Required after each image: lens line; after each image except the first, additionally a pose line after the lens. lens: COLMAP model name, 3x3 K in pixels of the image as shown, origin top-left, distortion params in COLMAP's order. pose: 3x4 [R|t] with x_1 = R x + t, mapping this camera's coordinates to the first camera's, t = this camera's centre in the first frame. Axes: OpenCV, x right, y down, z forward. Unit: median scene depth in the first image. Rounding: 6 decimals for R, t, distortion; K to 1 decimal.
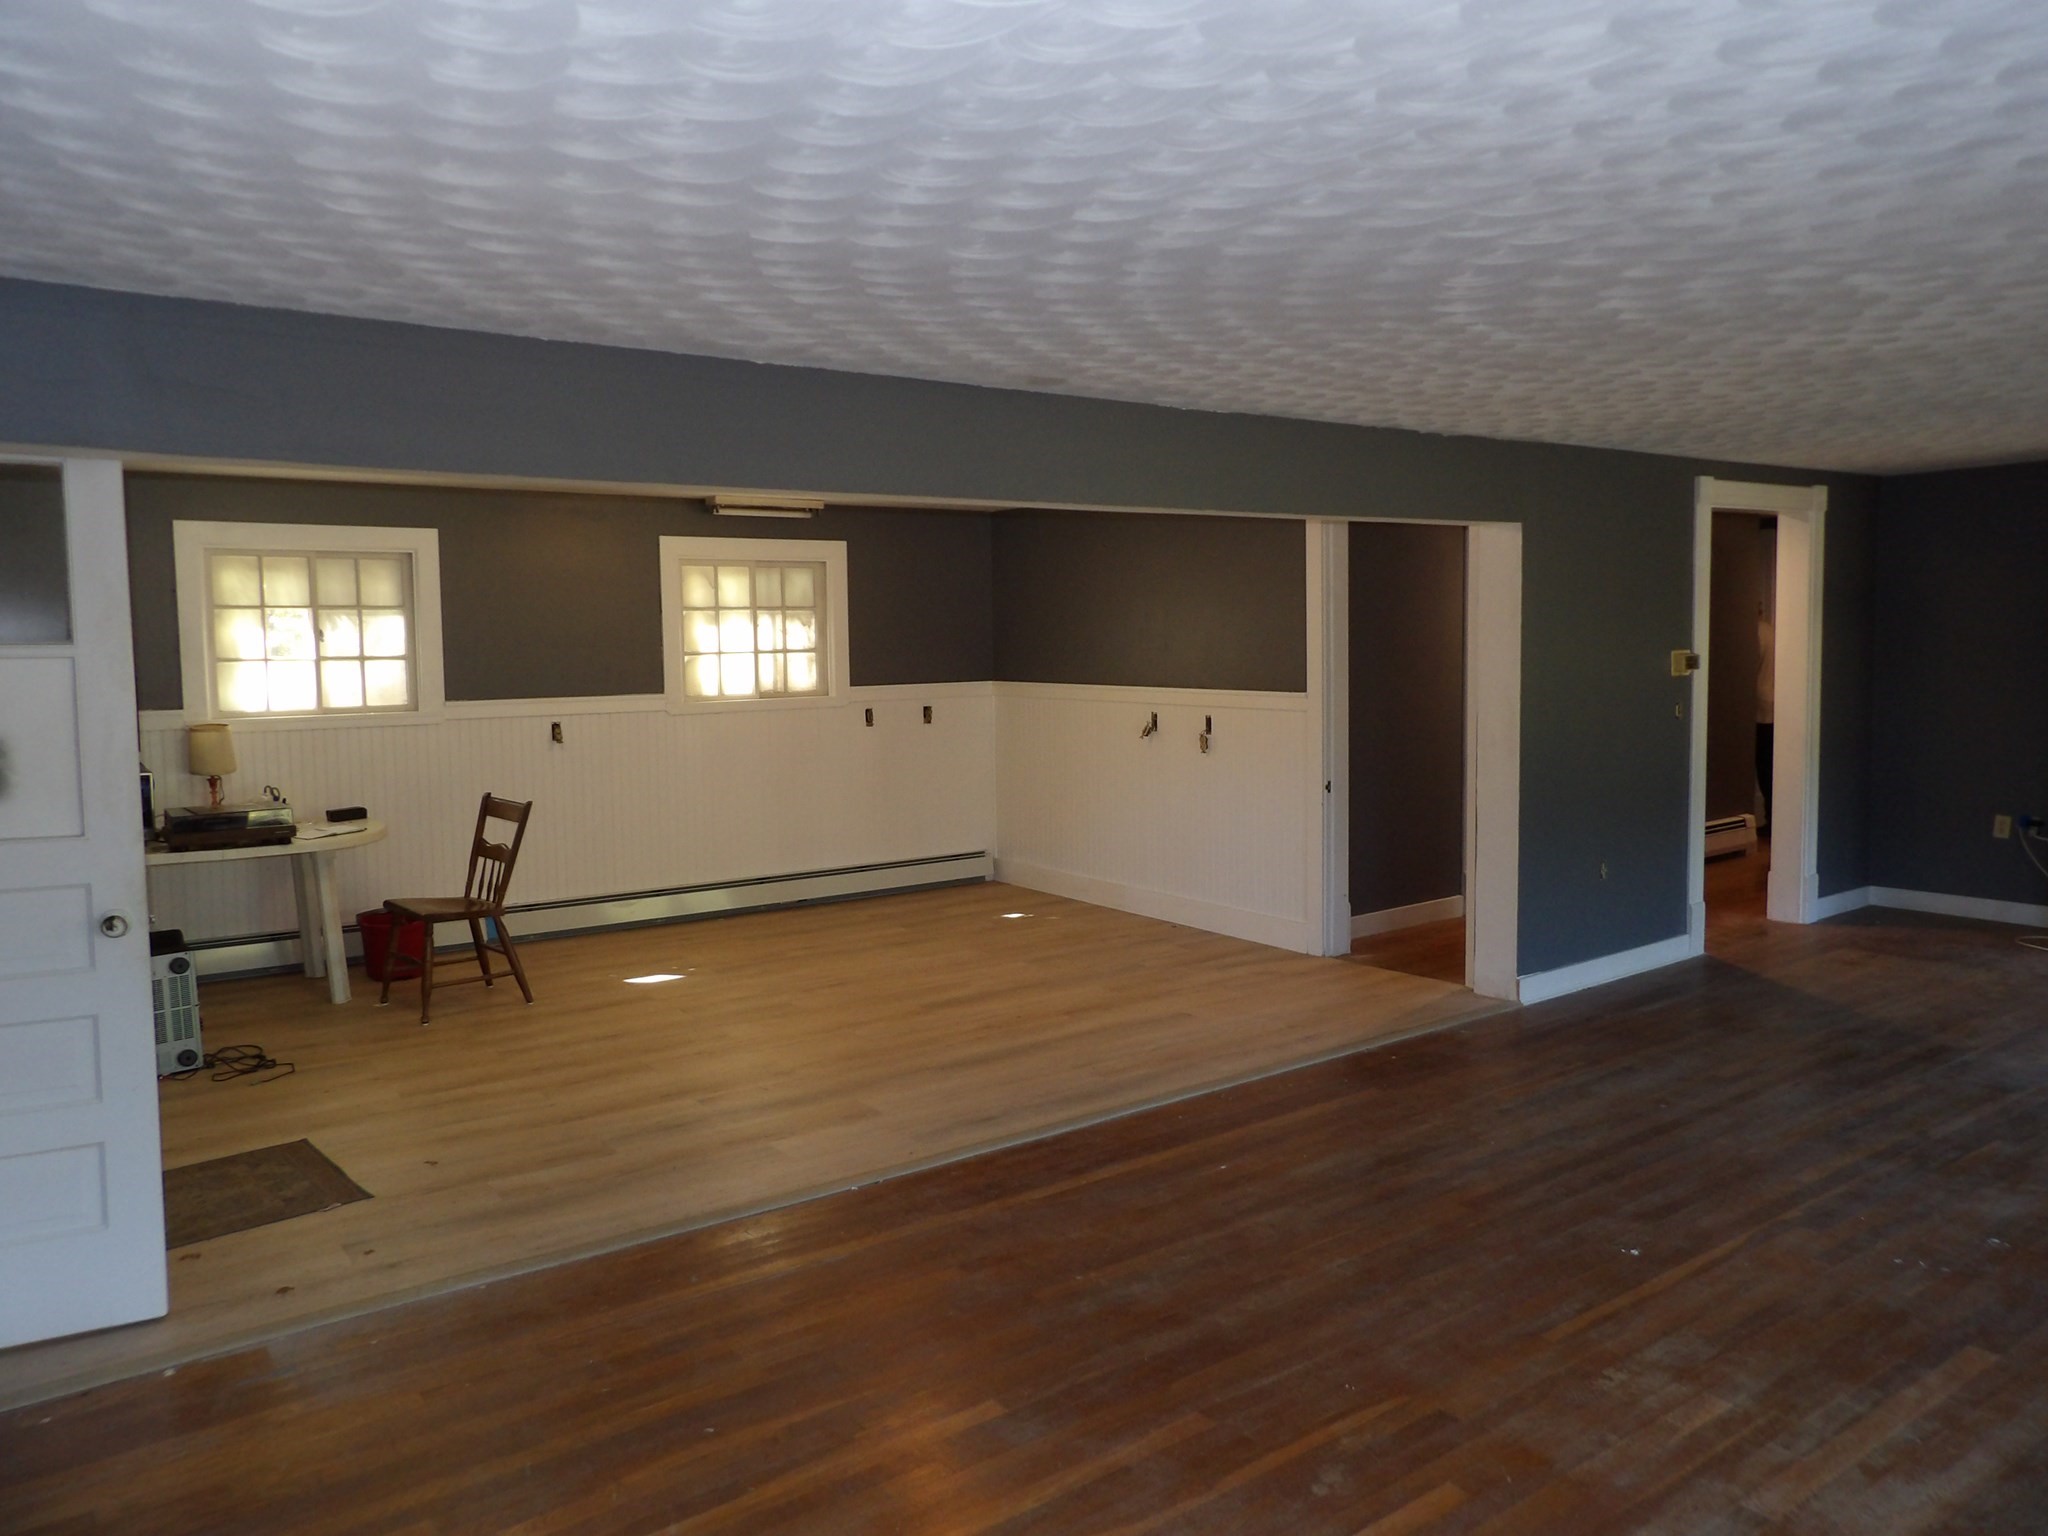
lens RADIAL K [[1460.5, 0, 1032.0], [0, 1460.5, 647.8], [0, 0, 1]] dist [-0.054720, 0.056009]
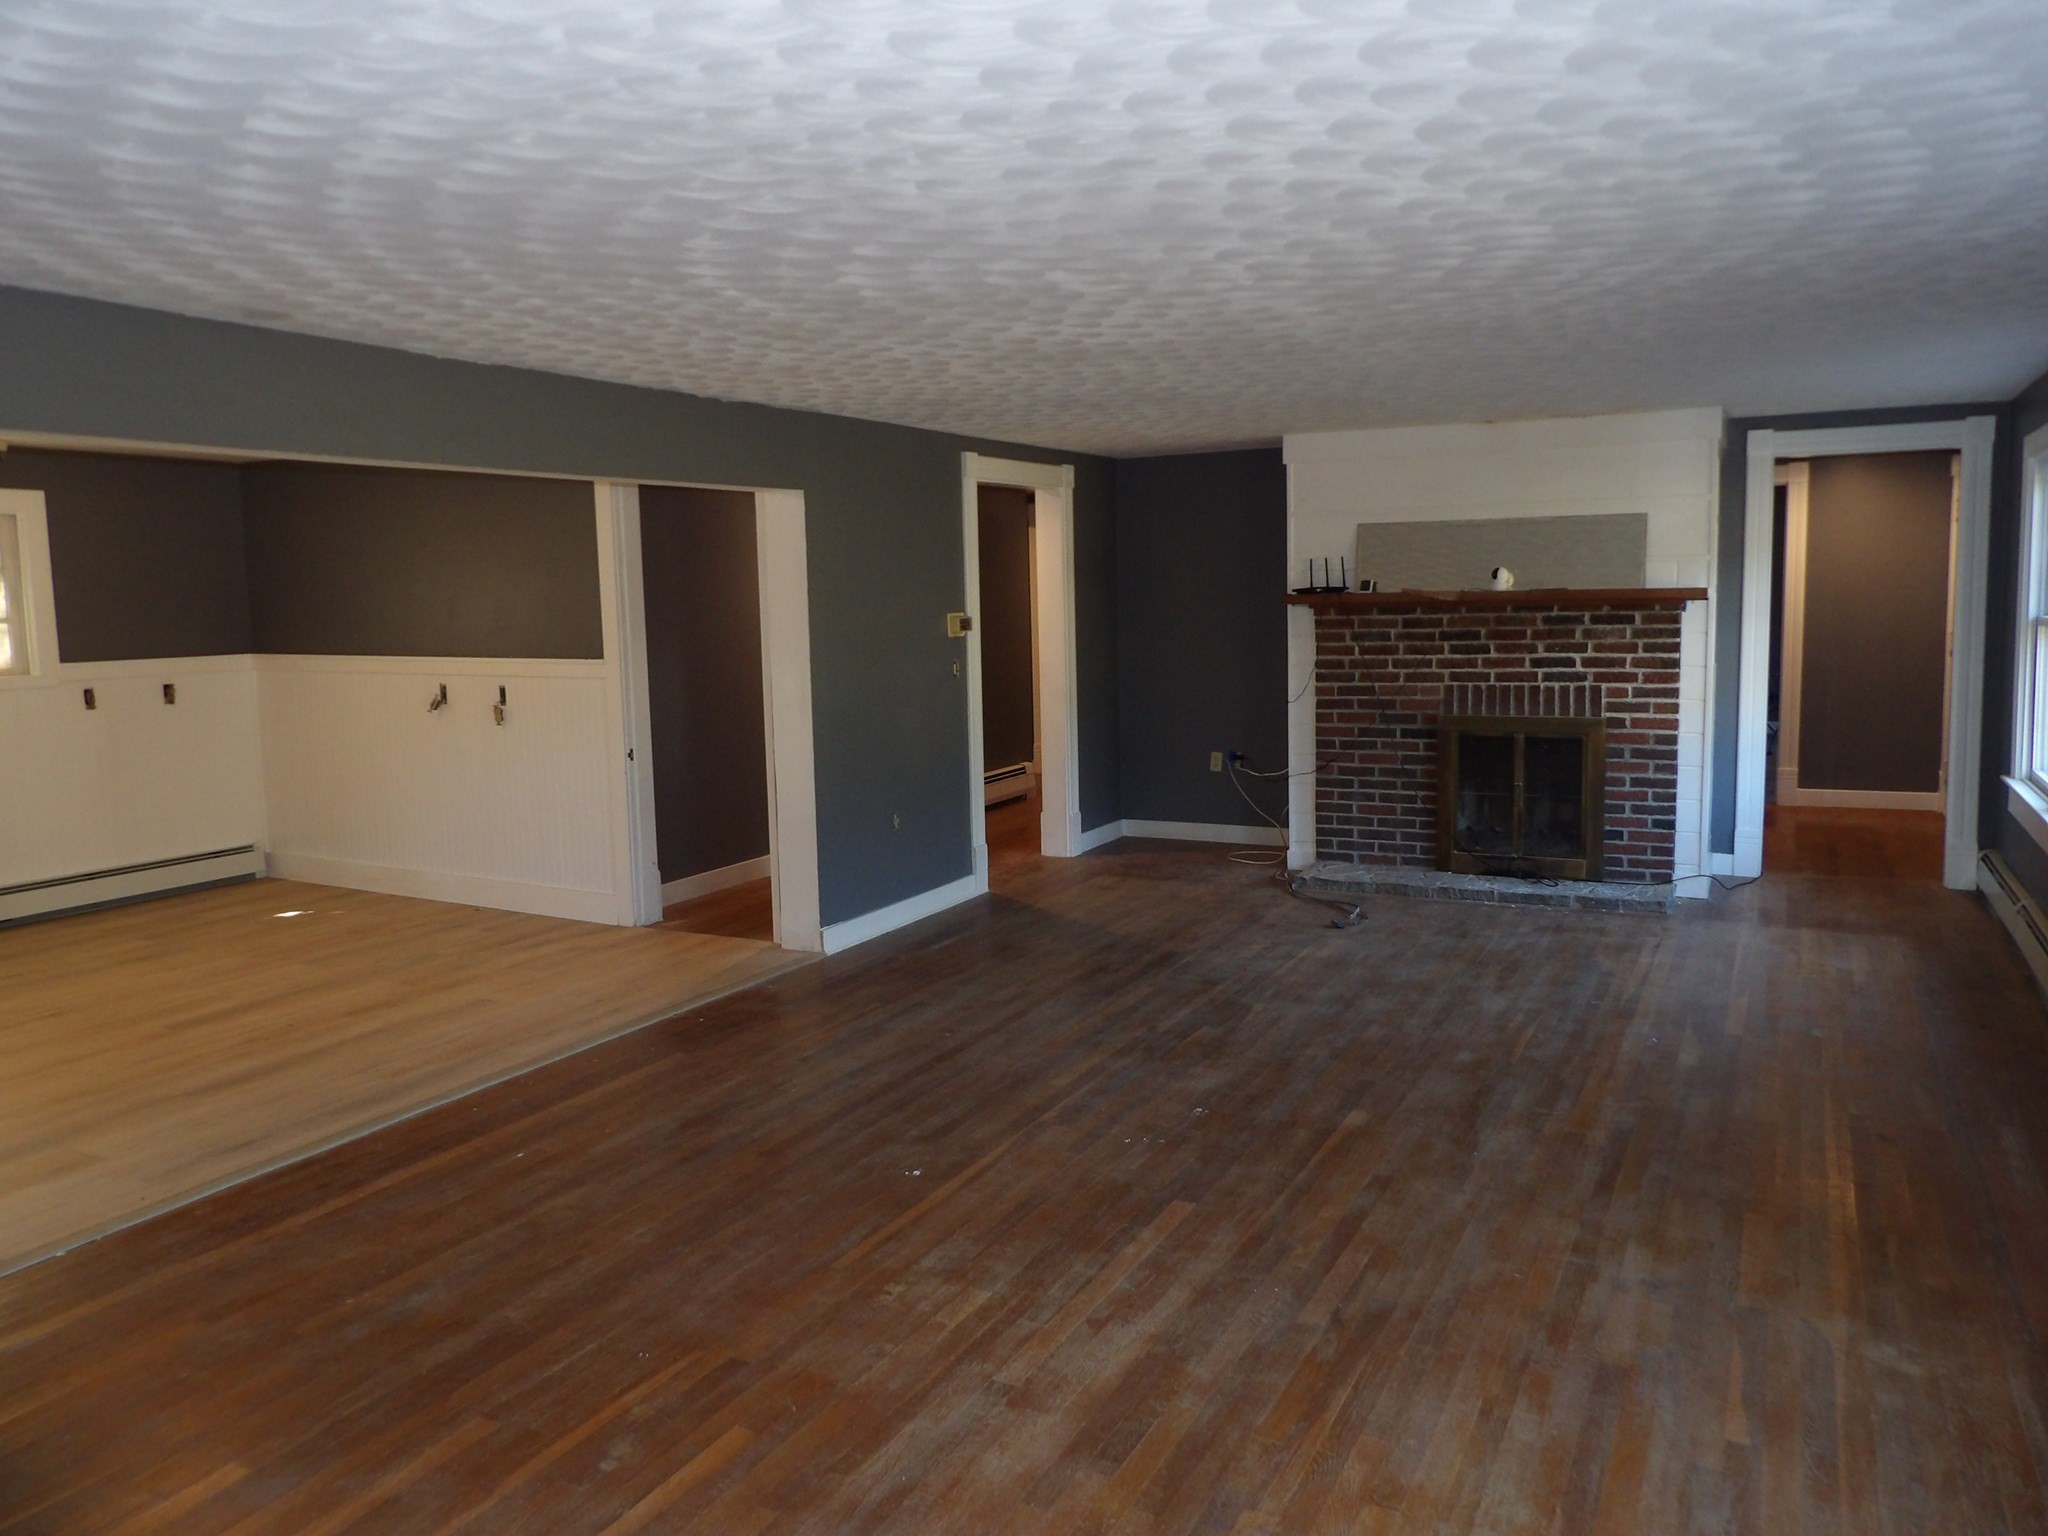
lens RADIAL K [[1460.5, 0, 1032.0], [0, 1460.5, 647.8], [0, 0, 1]] dist [-0.054720, 0.056009]
pose [[0.896917, -0.016806, 0.441880, 0.024358], [0.006656, 0.999677, 0.024510, 0.001526], [-0.442149, -0.019042, 0.896739, -0.002192]]
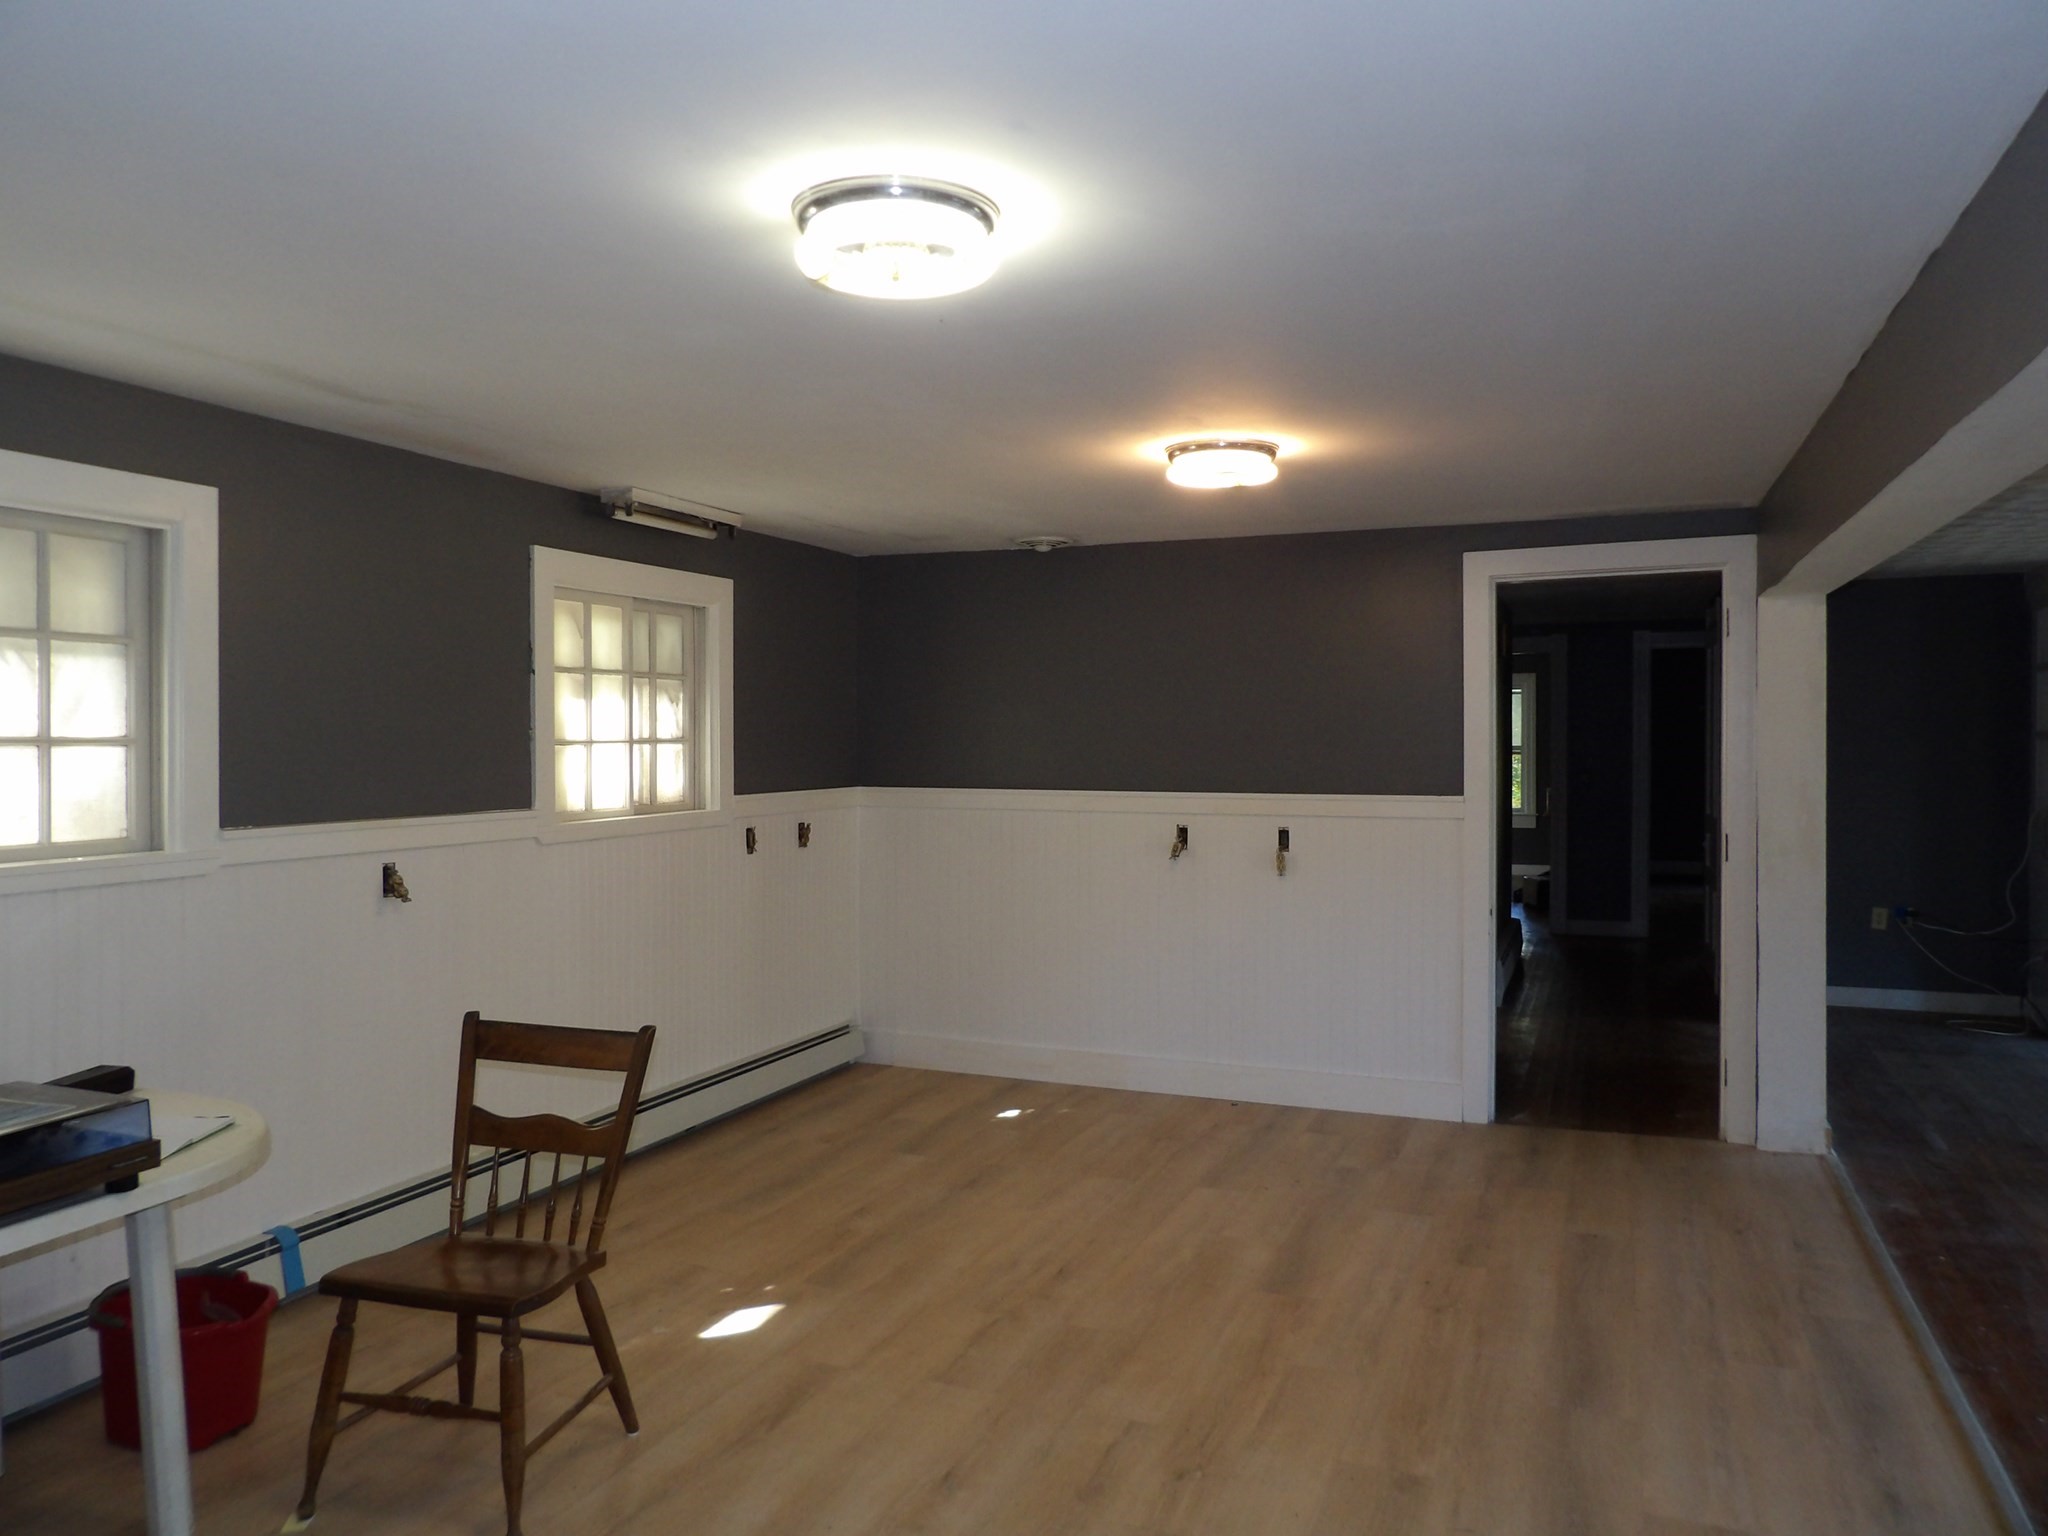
lens RADIAL K [[1460.5, 0, 1032.0], [0, 1460.5, 647.8], [0, 0, 1]] dist [-0.054720, 0.056009]
pose [[0.842247, 0.047347, 0.537008, -0.813841], [-0.009214, 0.997254, -0.073475, 0.015054], [-0.539013, 0.056936, 0.840371, 0.784945]]
